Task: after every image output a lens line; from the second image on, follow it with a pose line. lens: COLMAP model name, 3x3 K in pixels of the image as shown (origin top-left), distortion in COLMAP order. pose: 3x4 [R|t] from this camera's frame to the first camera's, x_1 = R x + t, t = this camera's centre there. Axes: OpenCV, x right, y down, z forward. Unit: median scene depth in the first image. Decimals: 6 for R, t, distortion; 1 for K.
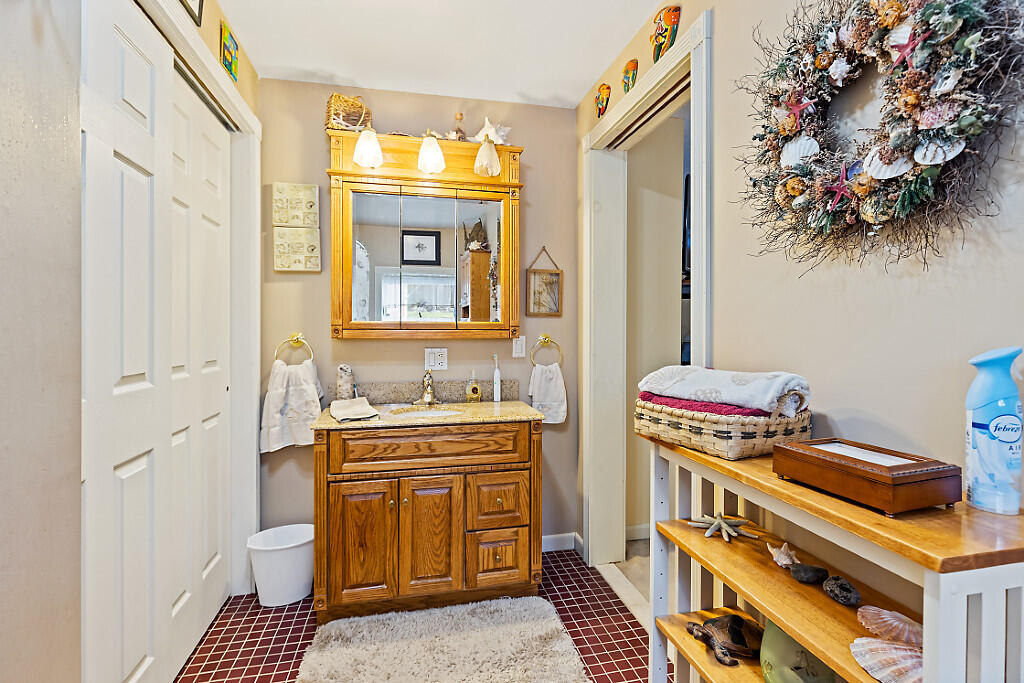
lens RADIAL K [[471.7, 0, 512.5], [0, 471.7, 335.5], [0, 0, 1]] dist [0.004608, -0.003548]
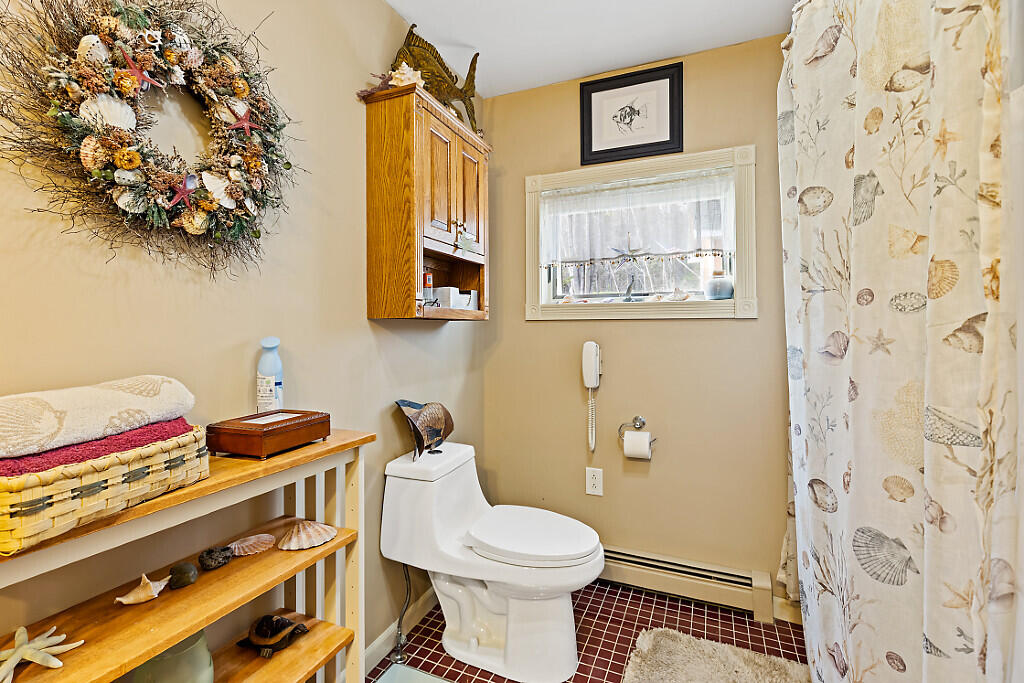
lens RADIAL K [[471.7, 0, 510.5], [0, 471.7, 333.6], [0, 0, 1]] dist [0.004608, -0.003548]
pose [[-0.814624, -0.000424, 0.579989, -0.463144], [0.011321, 0.999798, 0.016632, -0.003927], [-0.579878, 0.020115, -0.814455, 1.323658]]
